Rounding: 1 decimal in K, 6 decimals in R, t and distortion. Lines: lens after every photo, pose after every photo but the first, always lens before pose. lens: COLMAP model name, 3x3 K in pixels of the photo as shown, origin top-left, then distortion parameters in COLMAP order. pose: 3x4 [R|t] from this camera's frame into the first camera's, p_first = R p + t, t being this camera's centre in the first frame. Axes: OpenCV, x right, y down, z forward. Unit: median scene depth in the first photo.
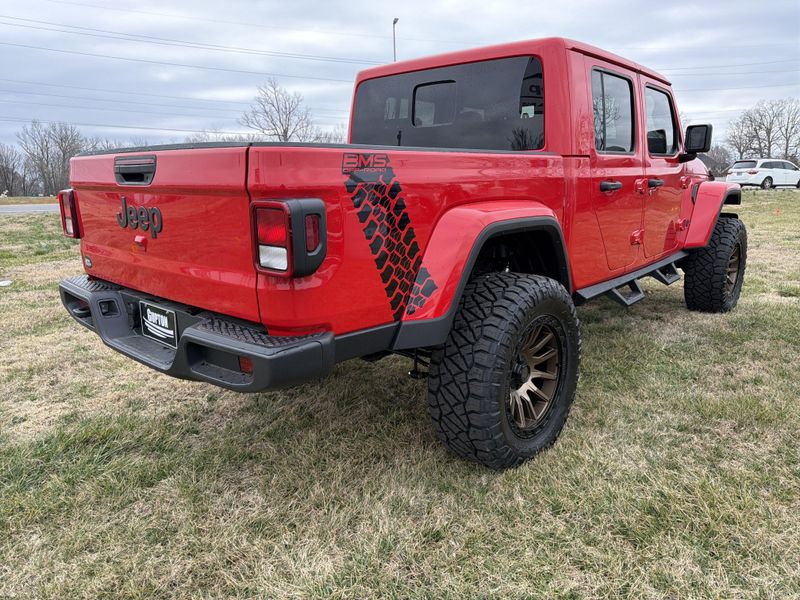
lens RADIAL K [[556.4, 0, 399.9], [0, 556.4, 293.8], [0, 0, 1]] dist [0.088626, -0.113931]
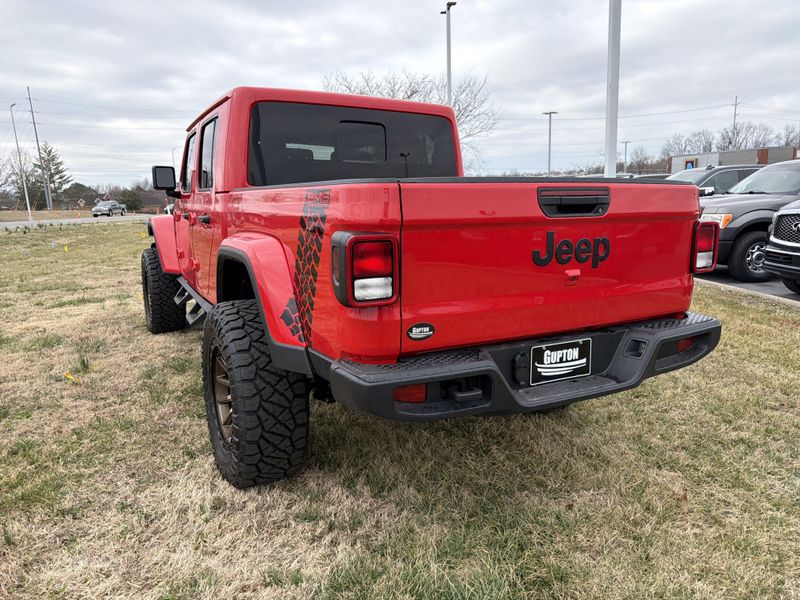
lens RADIAL K [[559.4, 0, 400.0], [0, 559.4, 300.0], [0, 0, 1]] dist [0.070923, -0.087719]
pose [[0.341692, -0.155002, 0.926942, -1.328888], [0.204711, 0.974898, 0.087560, -0.178942], [-0.917246, 0.159837, 0.364845, 0.847858]]
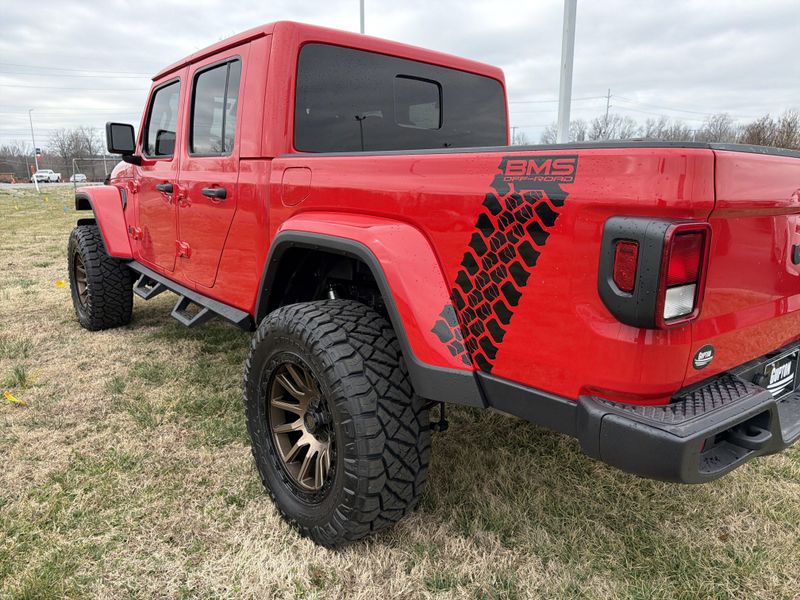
lens RADIAL K [[562.3, 0, 403.4], [0, 562.3, 298.1], [0, 0, 1]] dist [0.039188, -0.037573]
pose [[0.152493, -0.189641, 0.969939, -1.200598], [0.187076, 0.969213, 0.160087, -0.268098], [-0.970437, 0.157040, 0.183276, 1.287370]]
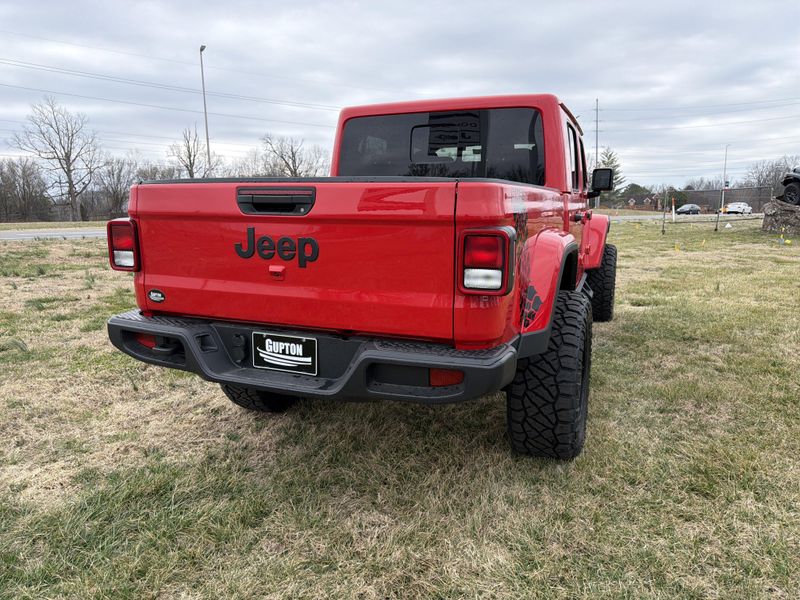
lens RADIAL K [[556.4, 0, 399.9], [0, 556.4, 293.8], [0, 0, 1]] dist [0.088626, -0.113931]
pose [[0.945287, -0.041172, 0.323633, -0.527181], [0.058654, 0.997288, -0.044446, 0.004163], [-0.320925, 0.060997, 0.945138, -0.006608]]
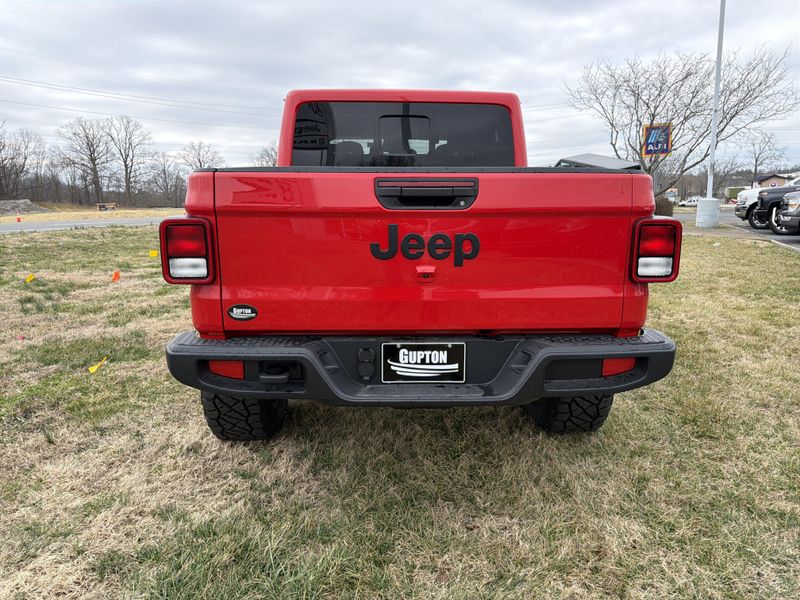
lens RADIAL K [[556.4, 0, 399.9], [0, 556.4, 293.8], [0, 0, 1]] dist [0.088626, -0.113931]
pose [[0.722749, -0.106436, 0.682865, -1.005477], [0.139863, 0.990151, 0.006299, -0.063637], [-0.676810, 0.090955, 0.730517, 0.350453]]
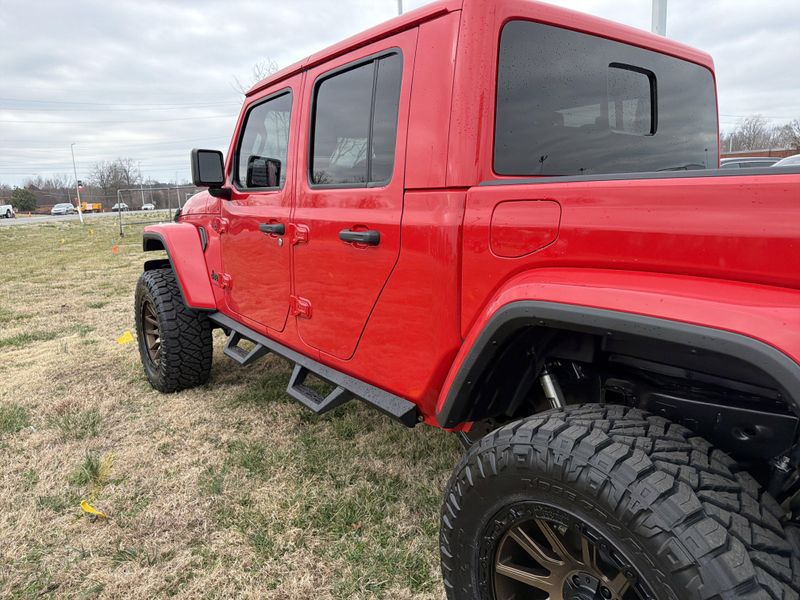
lens RADIAL K [[559.3, 0, 400.1], [0, 559.3, 292.6], [0, 0, 1]] dist [0.067911, -0.069820]
pose [[0.202651, -0.158217, 0.966385, -0.899401], [0.223670, 0.968252, 0.111619, -0.366499], [-0.953365, 0.193532, 0.231606, 1.616107]]
